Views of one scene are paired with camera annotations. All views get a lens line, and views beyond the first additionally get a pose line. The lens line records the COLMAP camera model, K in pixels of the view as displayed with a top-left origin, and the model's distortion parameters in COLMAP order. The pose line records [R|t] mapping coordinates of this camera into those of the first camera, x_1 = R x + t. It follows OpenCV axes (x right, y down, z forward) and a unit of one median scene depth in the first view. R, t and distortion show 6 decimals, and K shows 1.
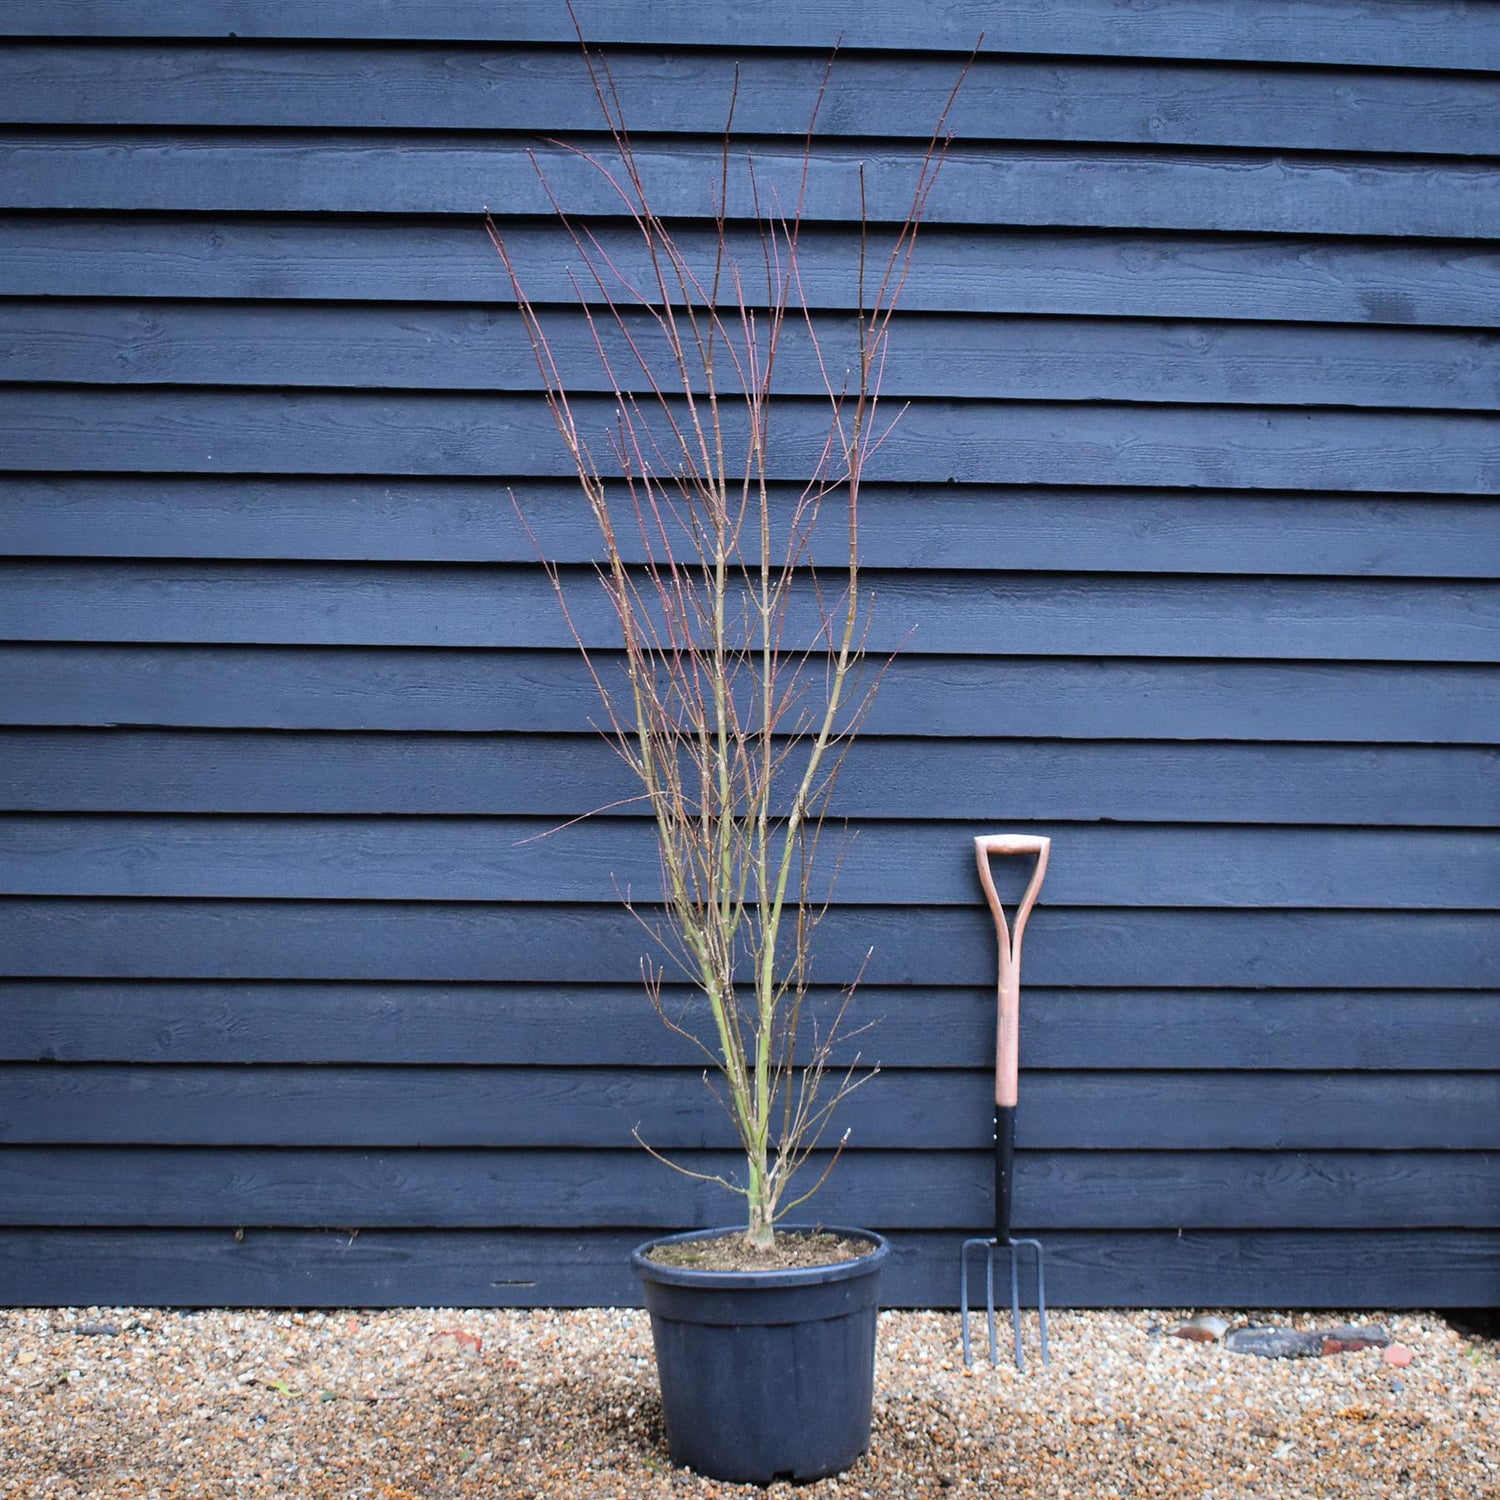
lens RADIAL K [[2496.0, 0, 731.1], [0, 2496.0, 760.2], [0, 0, 1]] dist [-0.055358, -0.024646]
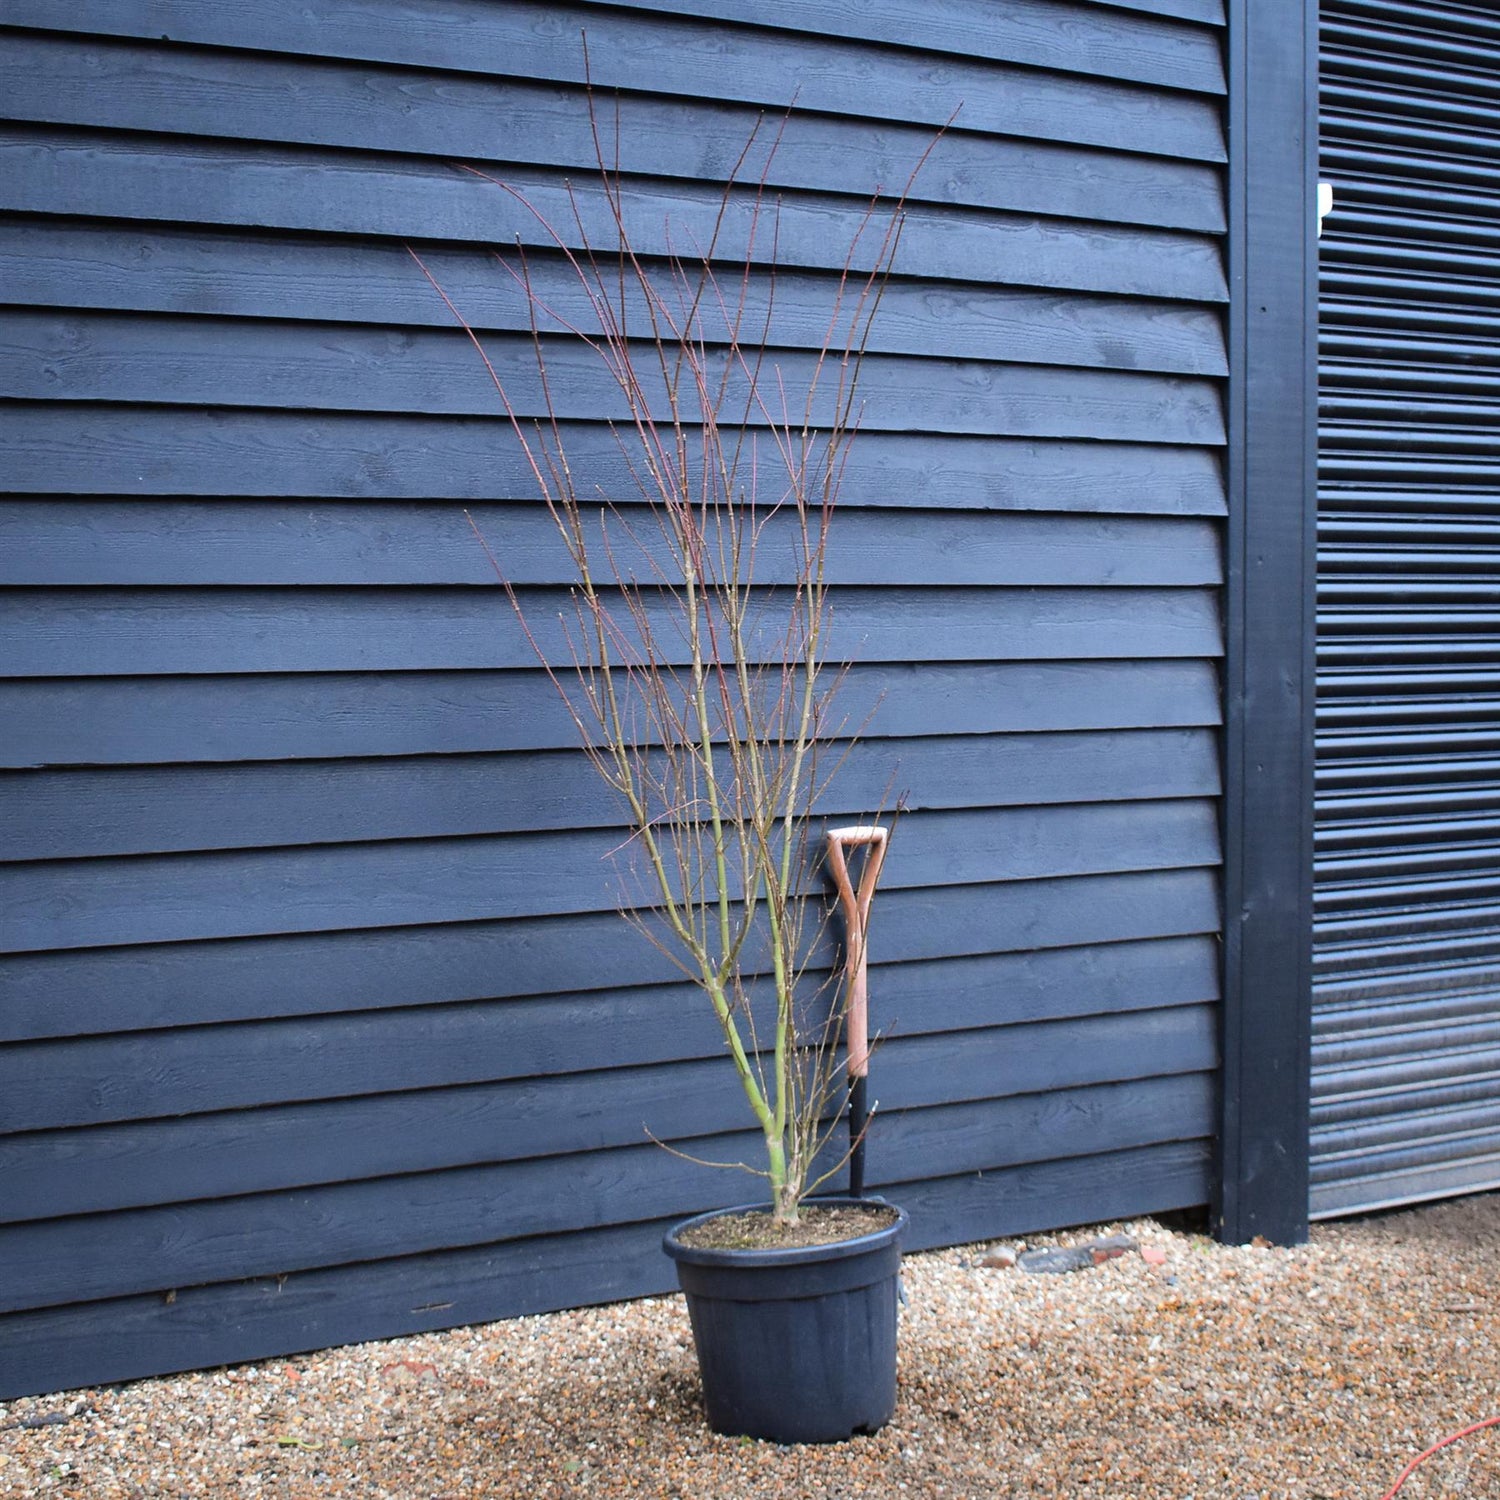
lens RADIAL K [[2572.7, 0, 750.0], [0, 2572.7, 750.0], [0, 0, 1]] dist [-0.076786, 0.015007]
pose [[0.873446, -0.045634, 0.484778, -0.472541], [0.051810, 0.998657, 0.000658, -0.006881], [-0.484157, 0.024542, 0.874637, 0.036114]]
